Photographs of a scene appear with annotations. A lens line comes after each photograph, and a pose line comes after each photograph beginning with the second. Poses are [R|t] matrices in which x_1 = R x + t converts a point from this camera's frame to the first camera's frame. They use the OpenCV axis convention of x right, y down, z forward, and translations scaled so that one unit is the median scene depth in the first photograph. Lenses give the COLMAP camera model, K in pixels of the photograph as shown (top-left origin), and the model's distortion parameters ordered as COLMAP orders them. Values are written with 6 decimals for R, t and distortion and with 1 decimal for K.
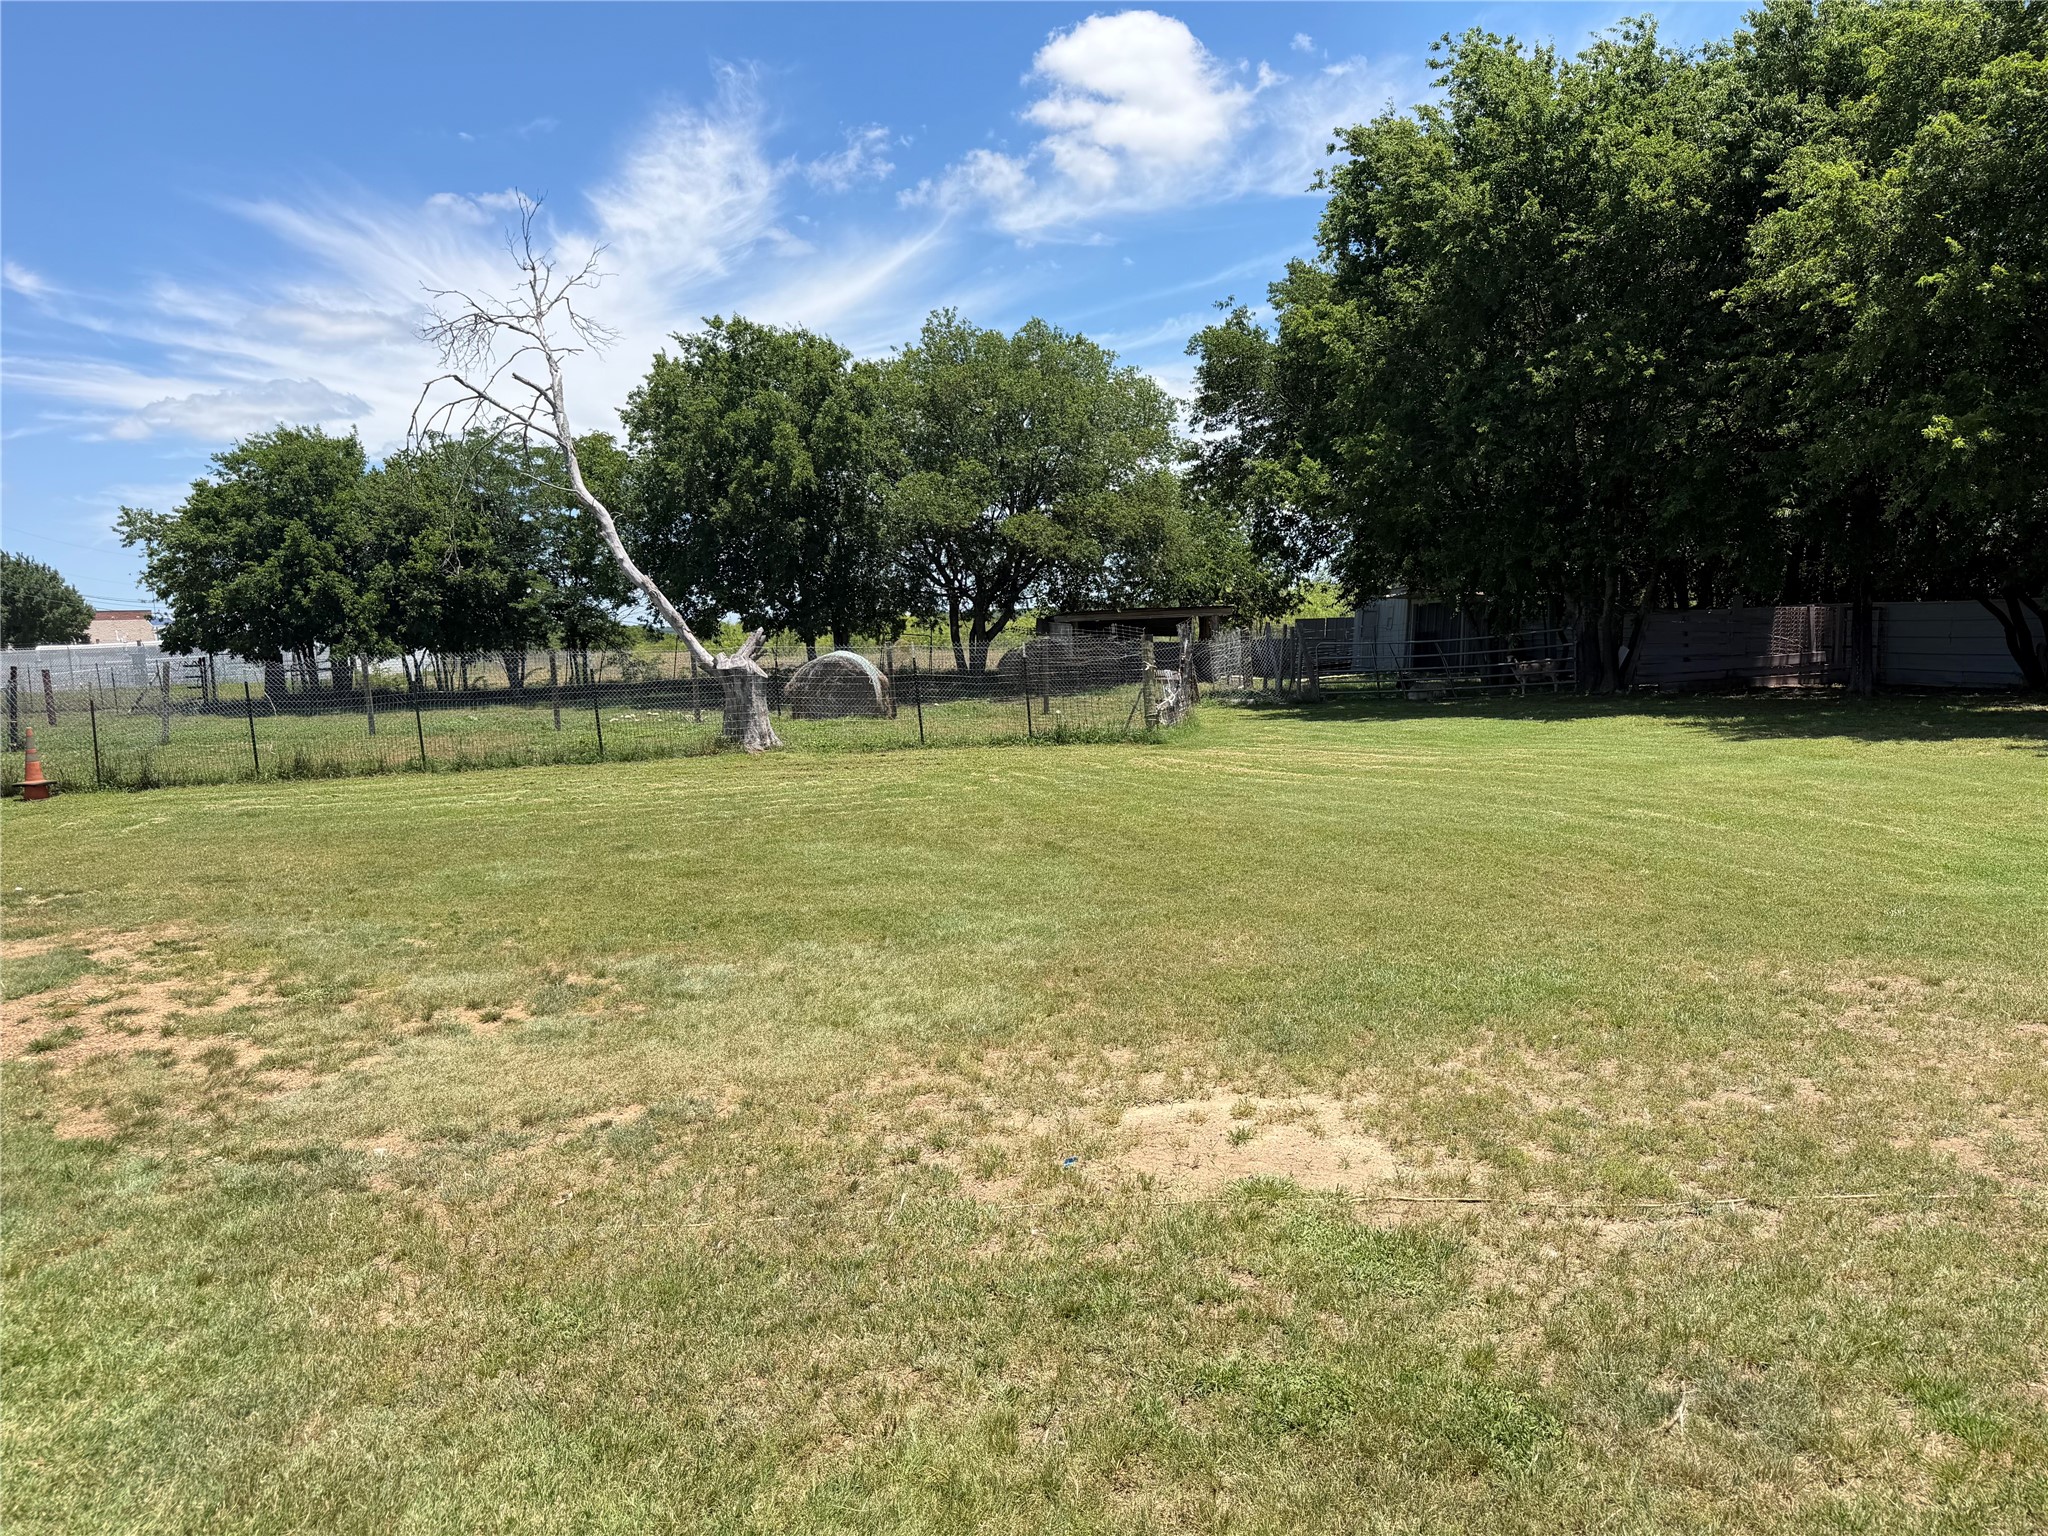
lens RADIAL K [[1439.5, 0, 1017.3], [0, 1439.5, 794.1], [0, 0, 1]] dist [0.033356, -0.046530]
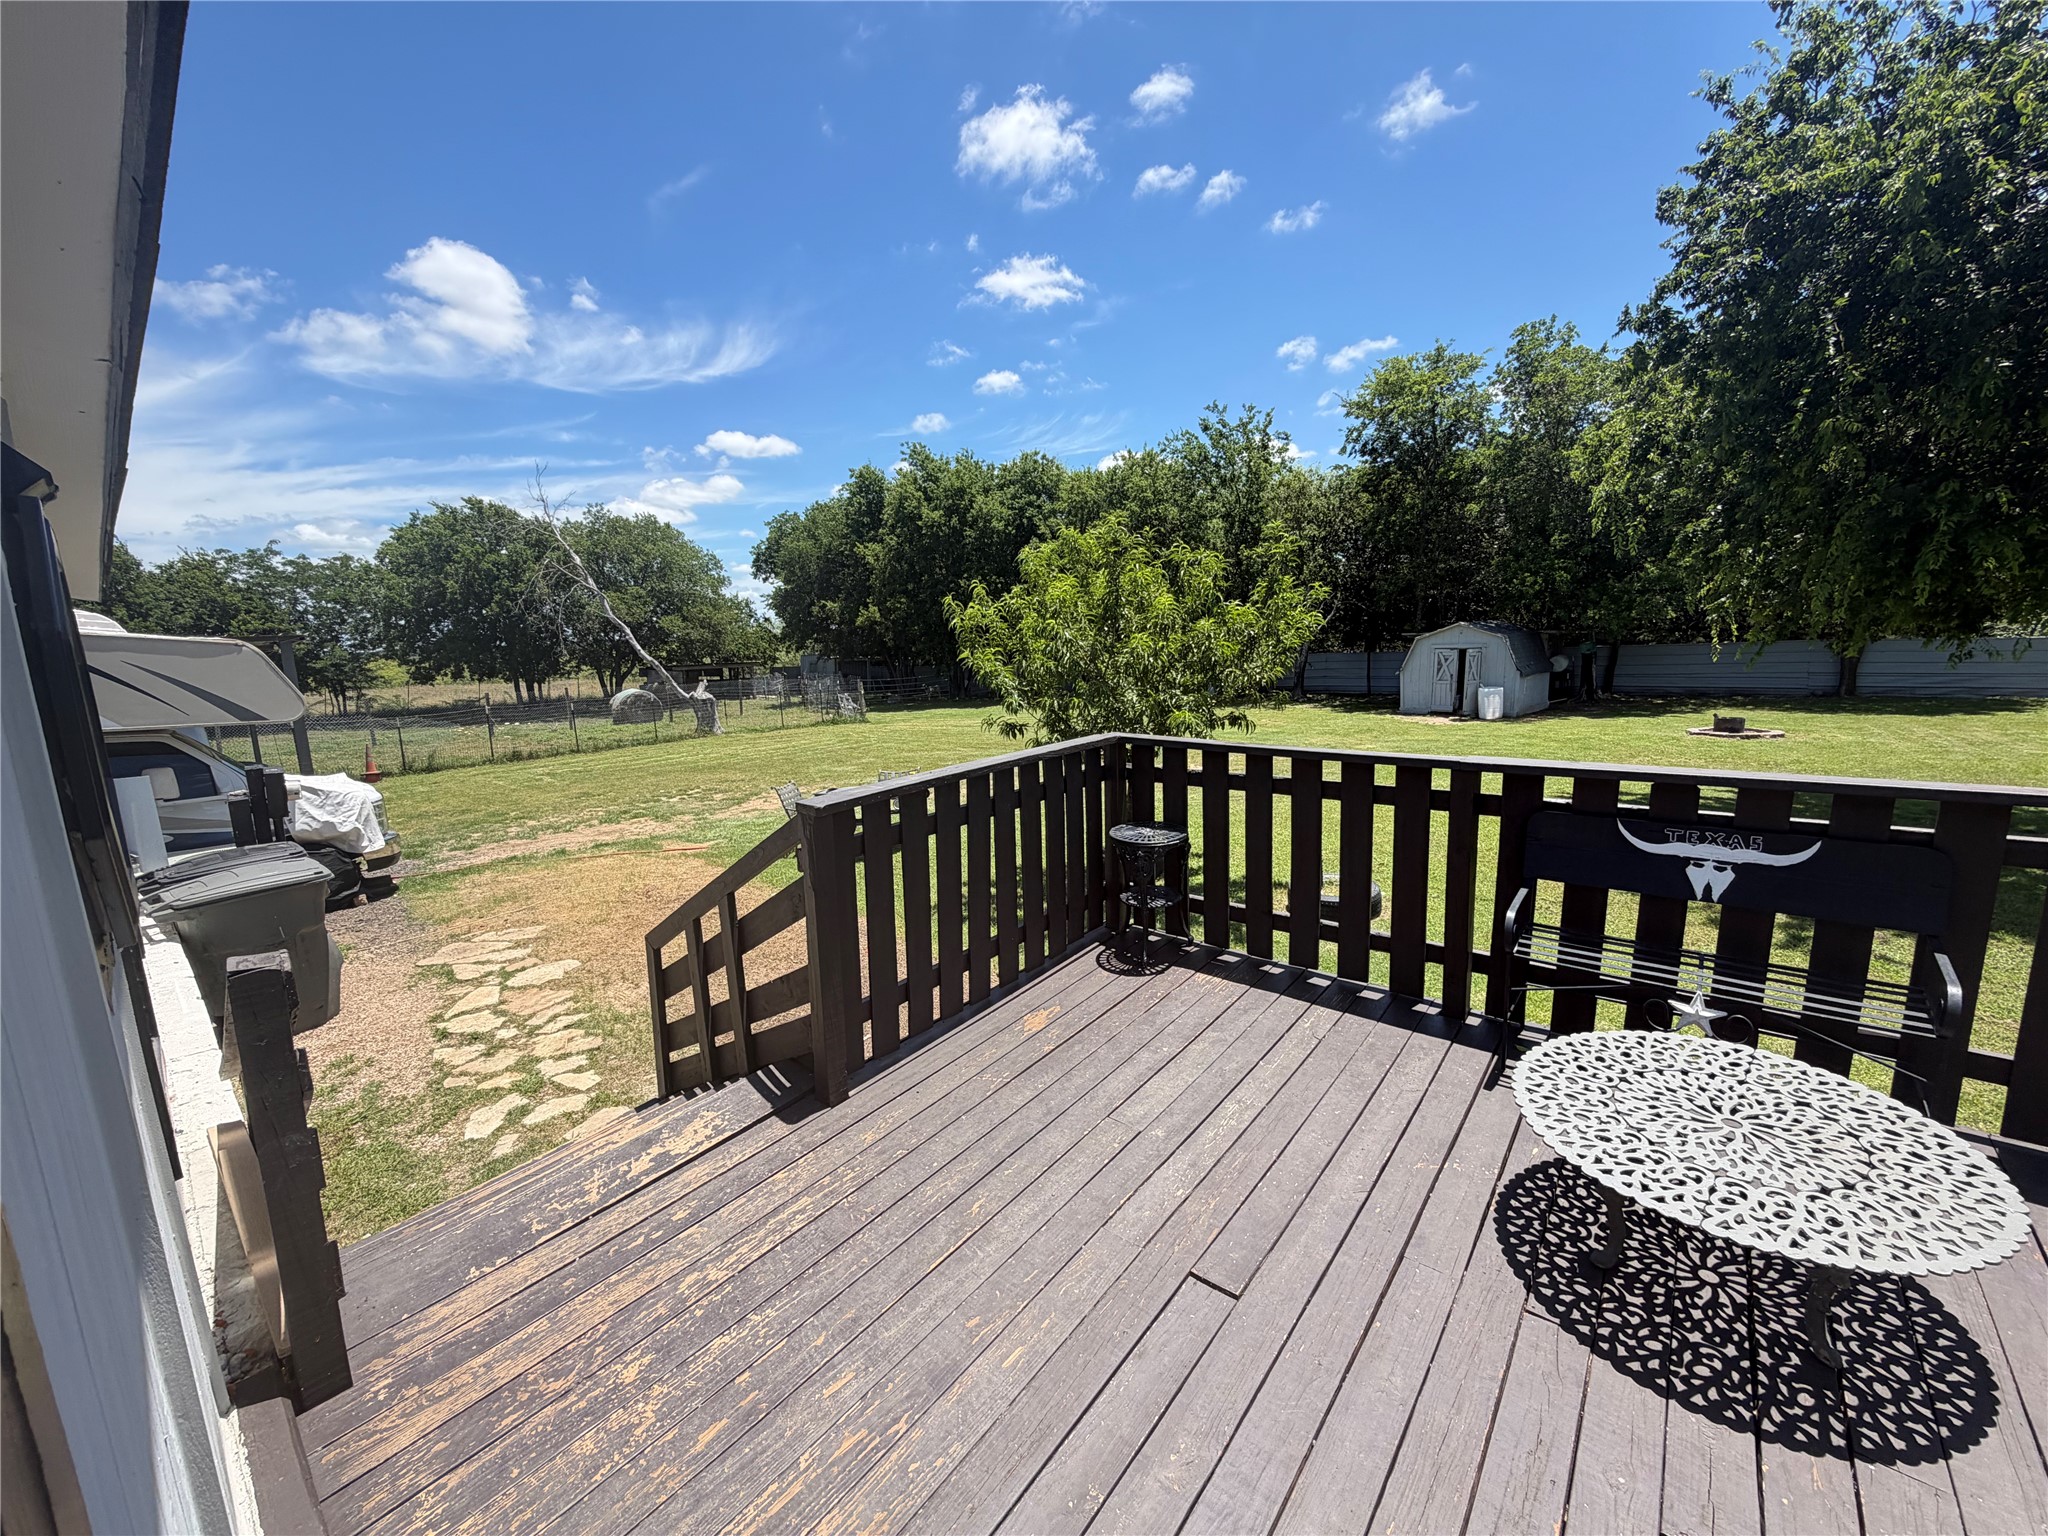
lens RADIAL K [[812.9, 0, 1016.7], [0, 812.9, 772.6], [0, 0, 1]] dist [-0.000361, 0.000125]
pose [[0.777062, -0.089293, 0.623059, -1.640233], [0.078683, 0.995902, 0.044595, 0.024653], [-0.624487, 0.014371, 0.780903, -0.777482]]
